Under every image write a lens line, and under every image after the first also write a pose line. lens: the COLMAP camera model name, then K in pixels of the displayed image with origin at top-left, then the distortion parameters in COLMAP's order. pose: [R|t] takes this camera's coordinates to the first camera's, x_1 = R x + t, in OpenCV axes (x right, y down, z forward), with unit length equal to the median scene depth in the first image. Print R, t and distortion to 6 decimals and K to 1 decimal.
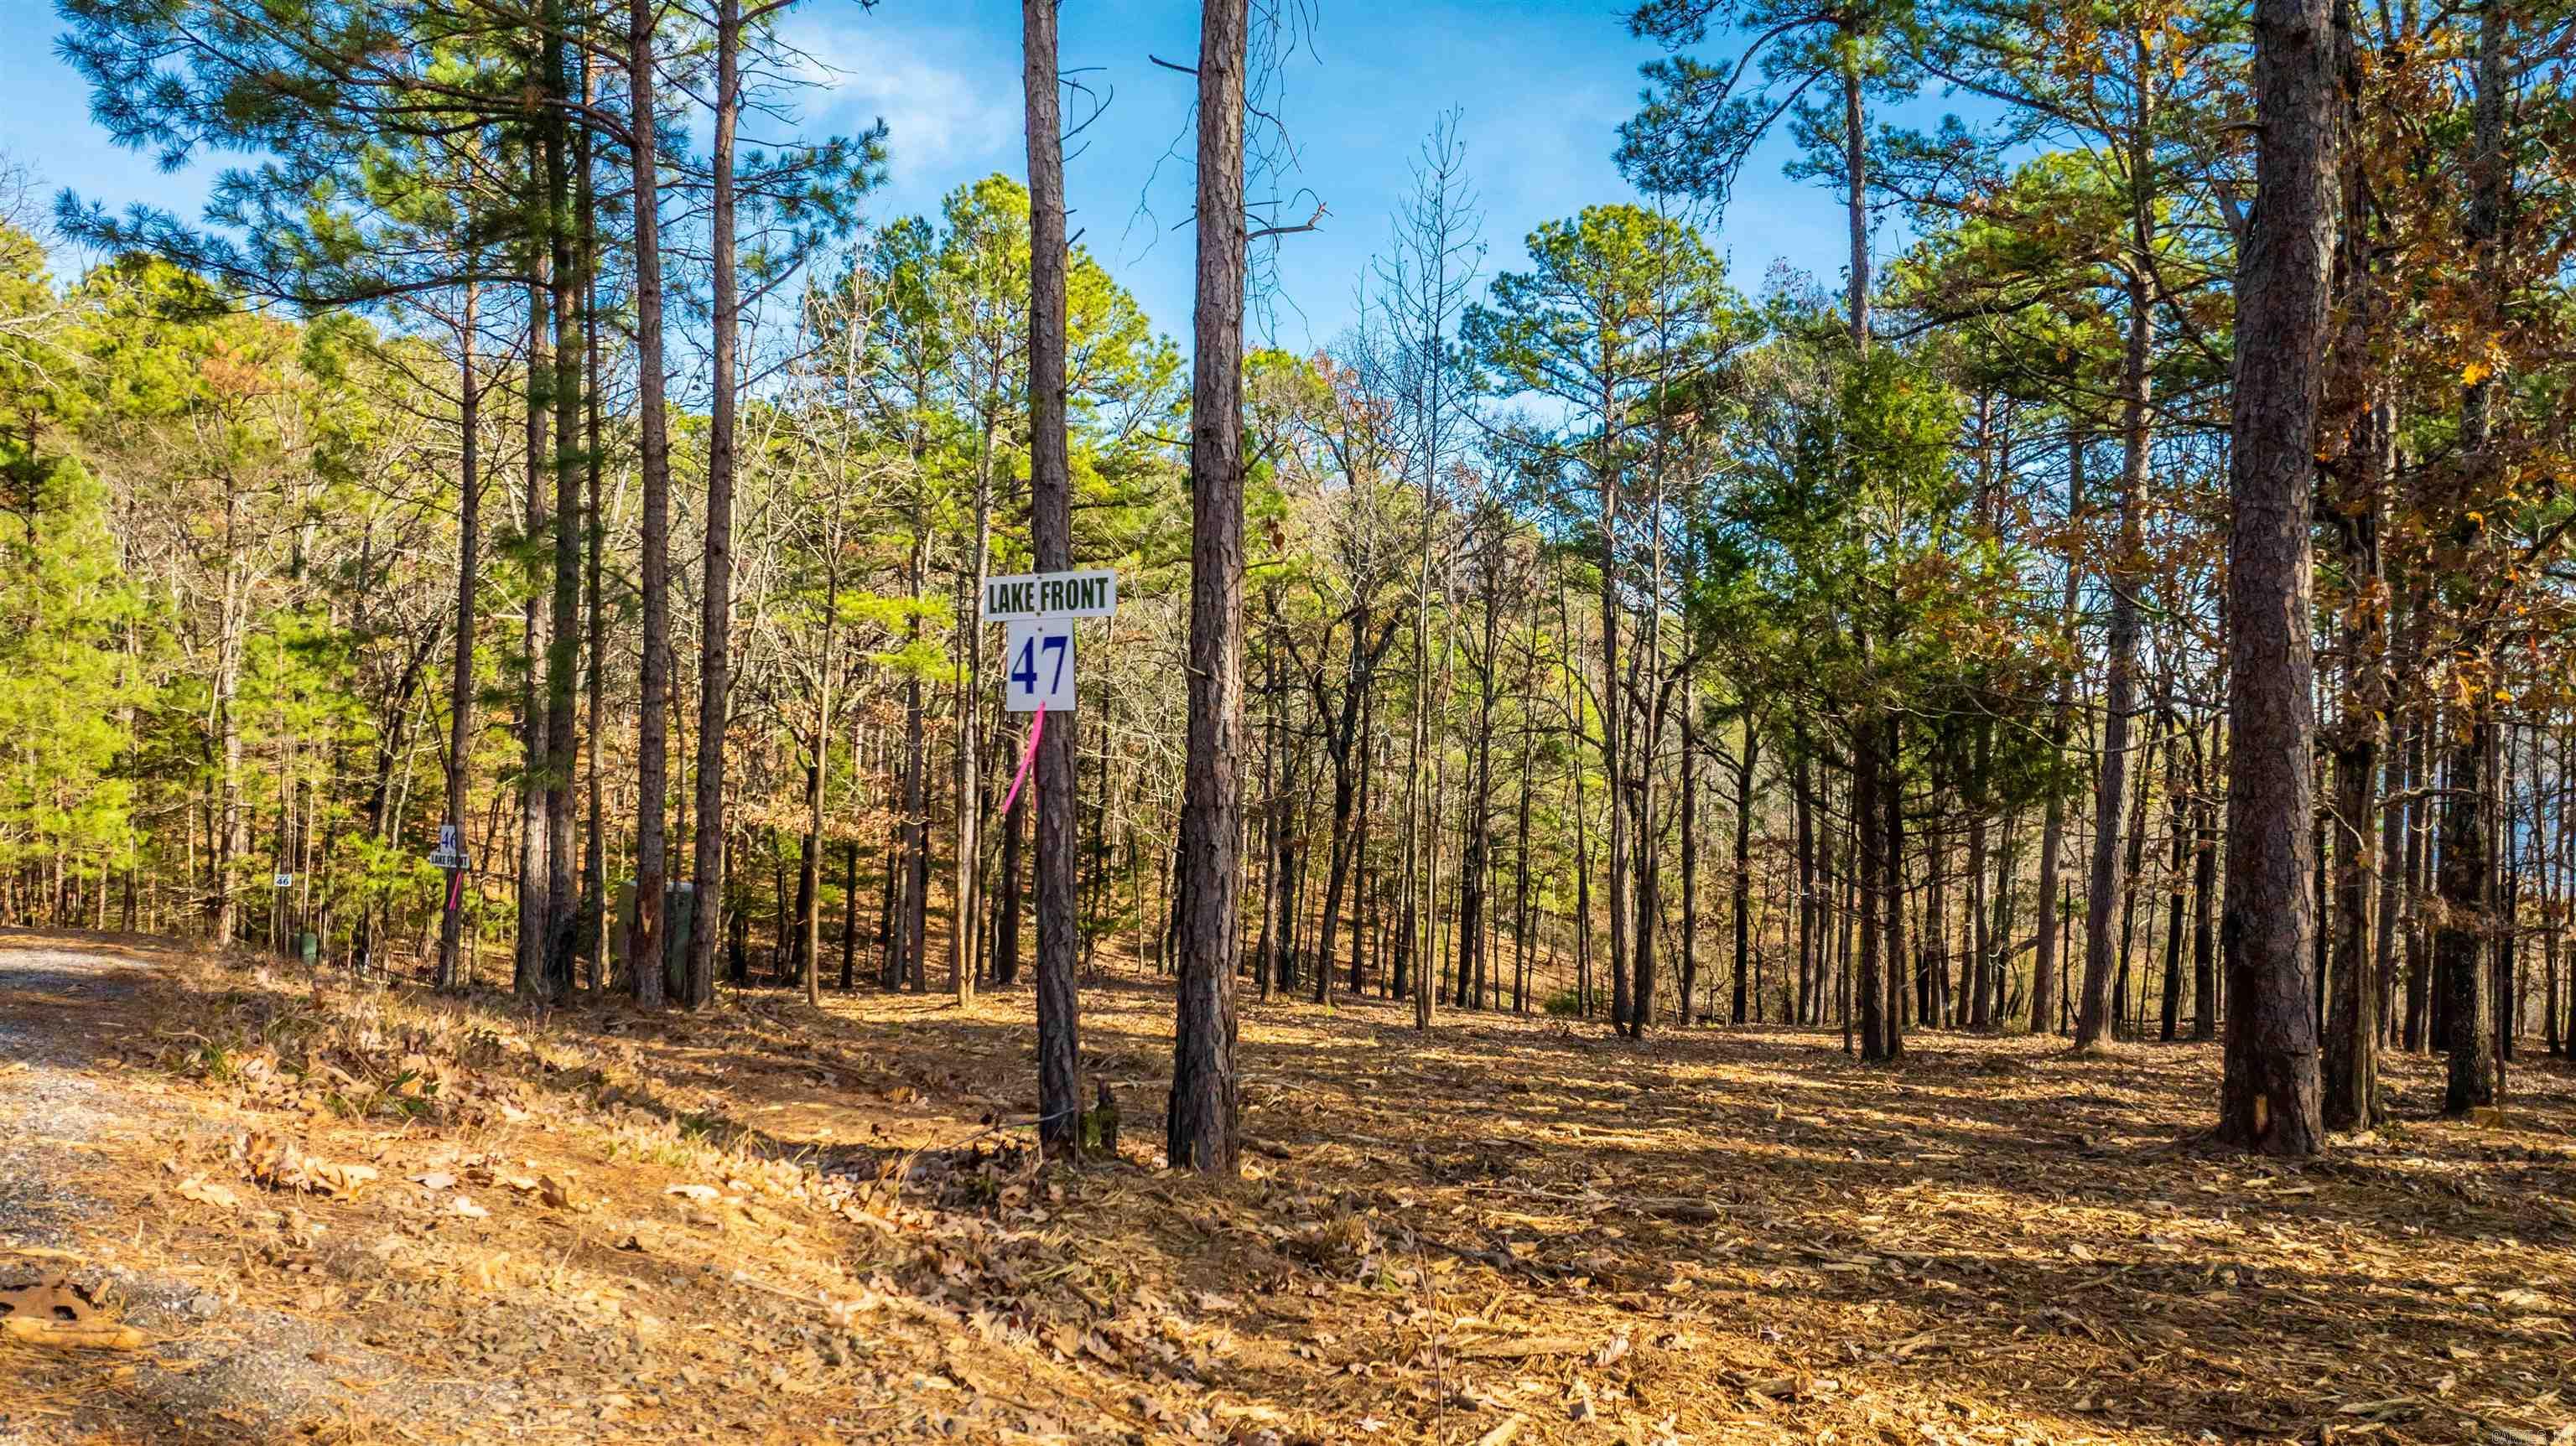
lens RADIAL K [[1902.5, 0, 1288.0], [0, 1902.5, 723.0], [0, 0, 1]] dist [-0.010877, -0.009465]
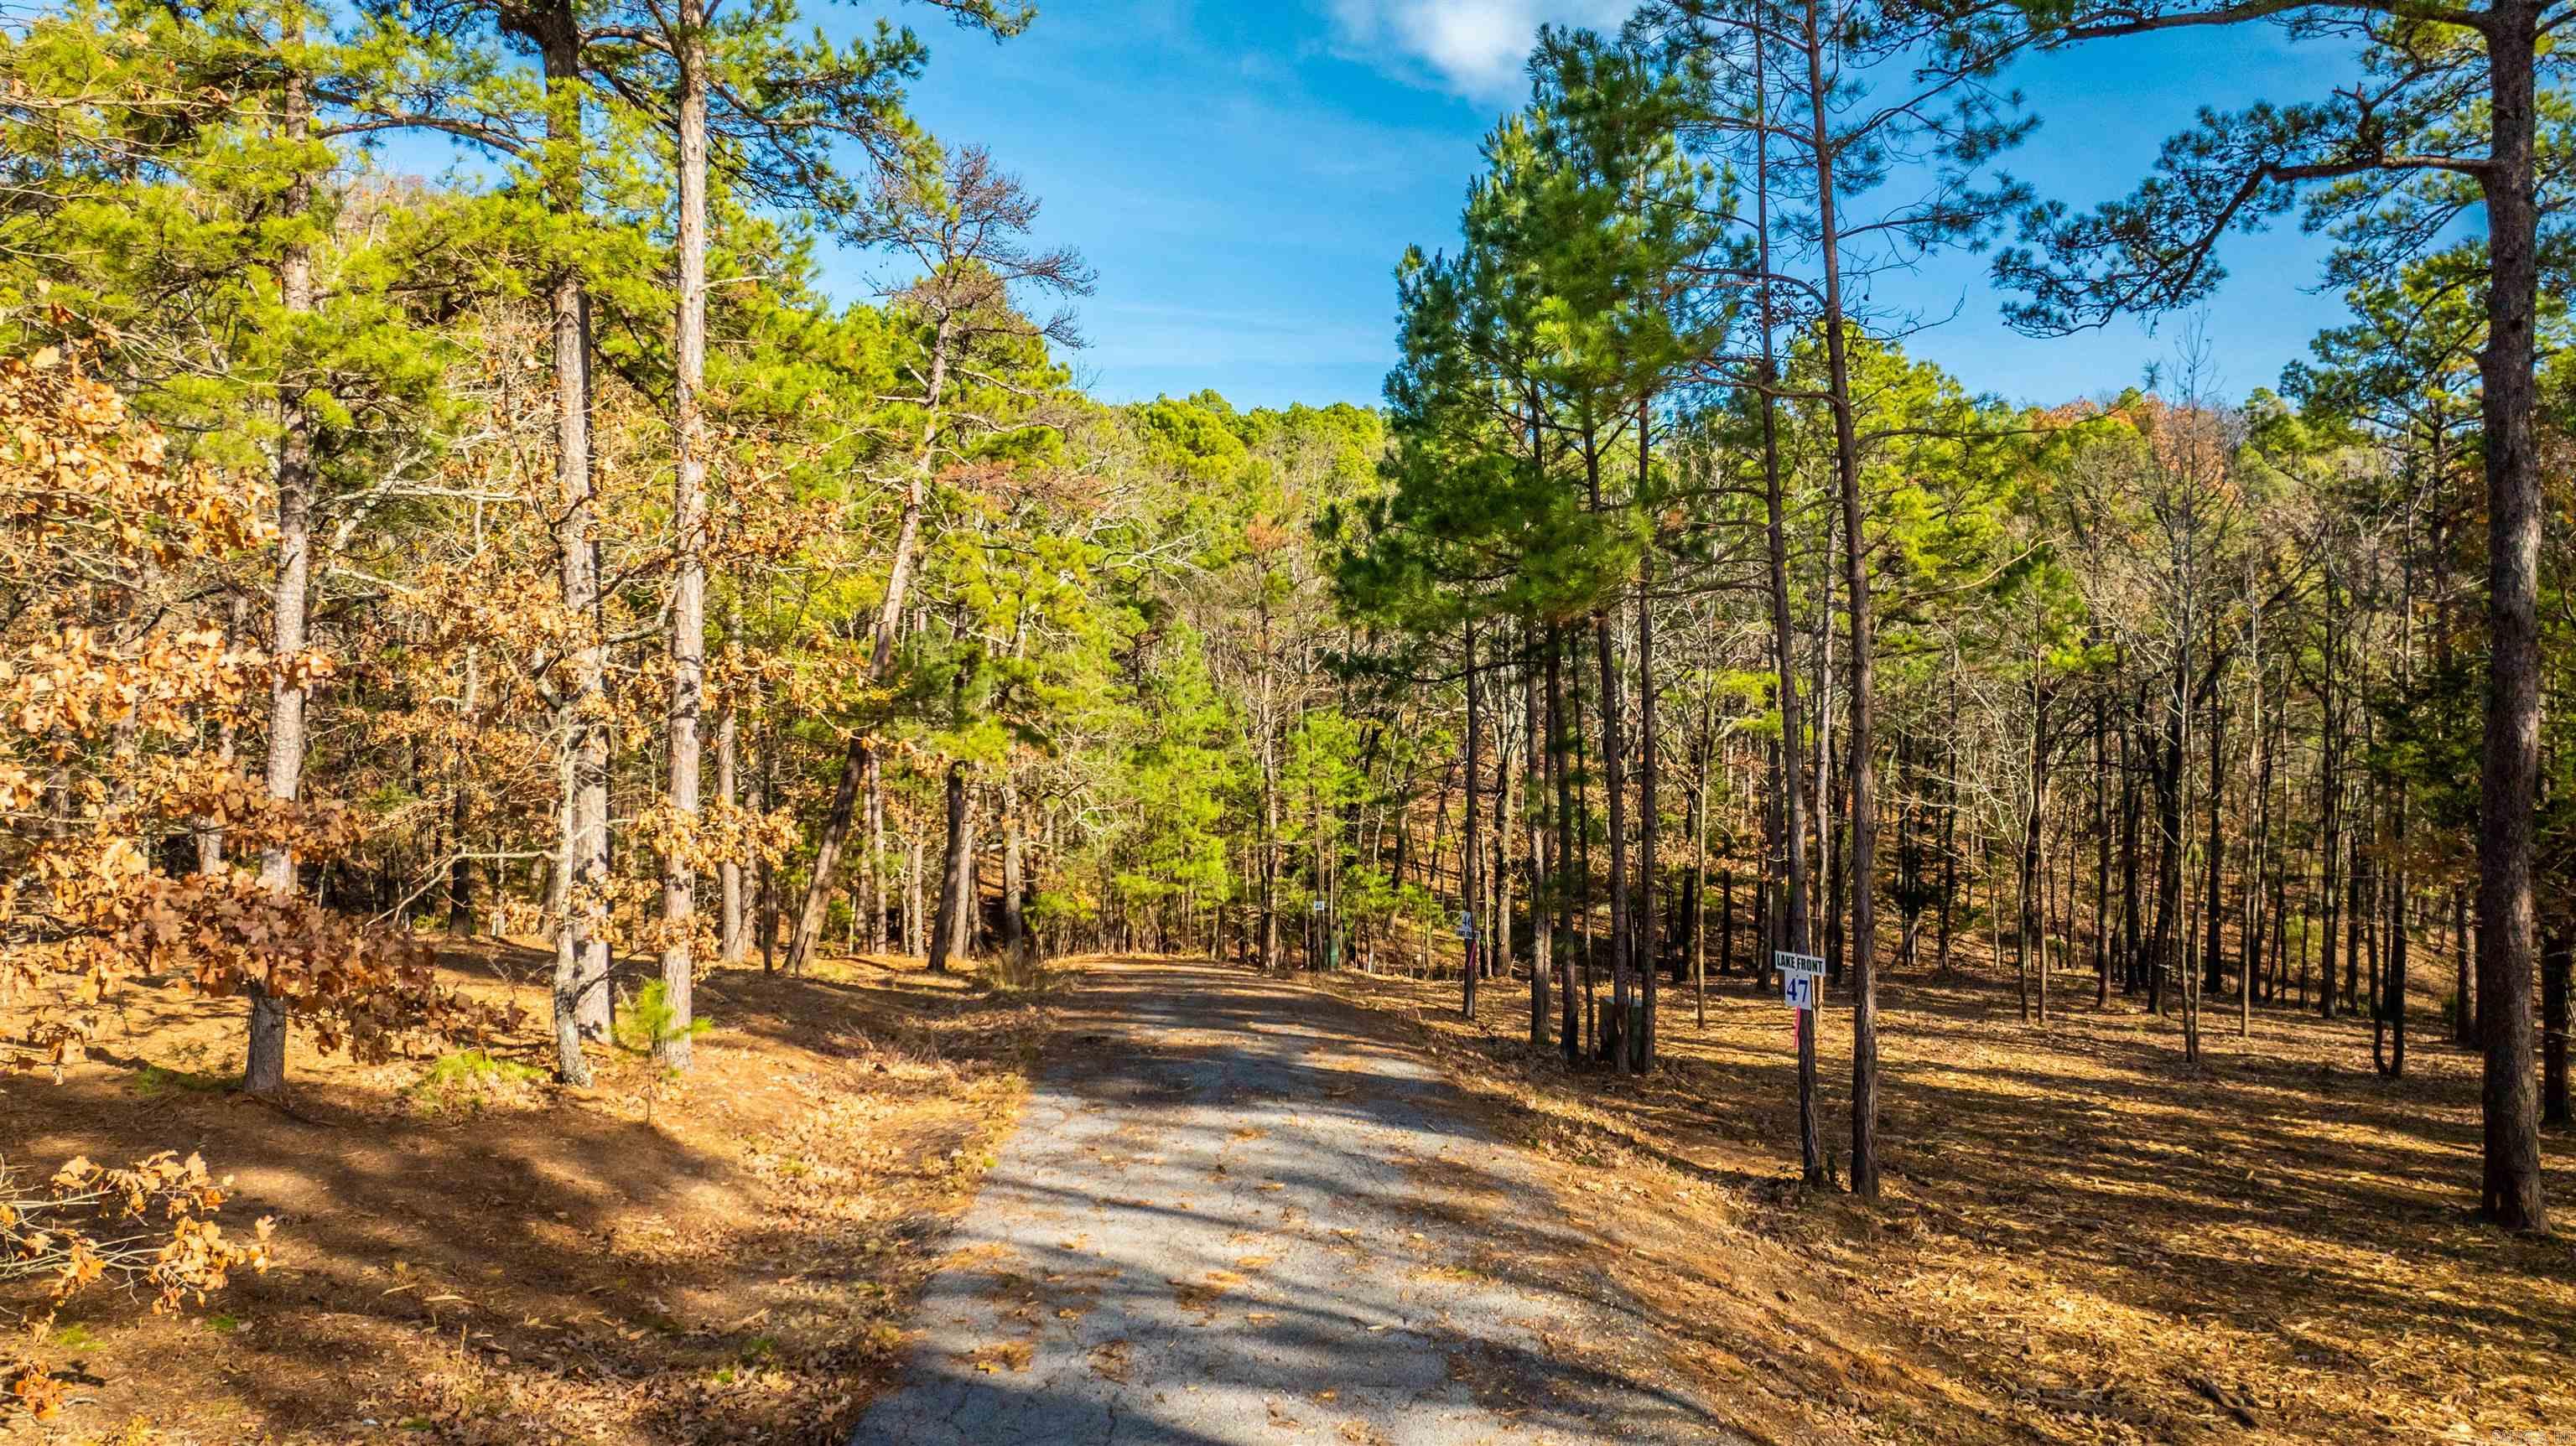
lens RADIAL K [[1902.5, 0, 1288.0], [0, 1902.5, 723.0], [0, 0, 1]] dist [-0.010877, -0.009465]
pose [[0.899576, -0.025779, -0.436002, 0.410202], [0.038035, 0.999088, 0.019404, -0.507976], [0.435104, -0.034039, 0.899736, -1.721848]]
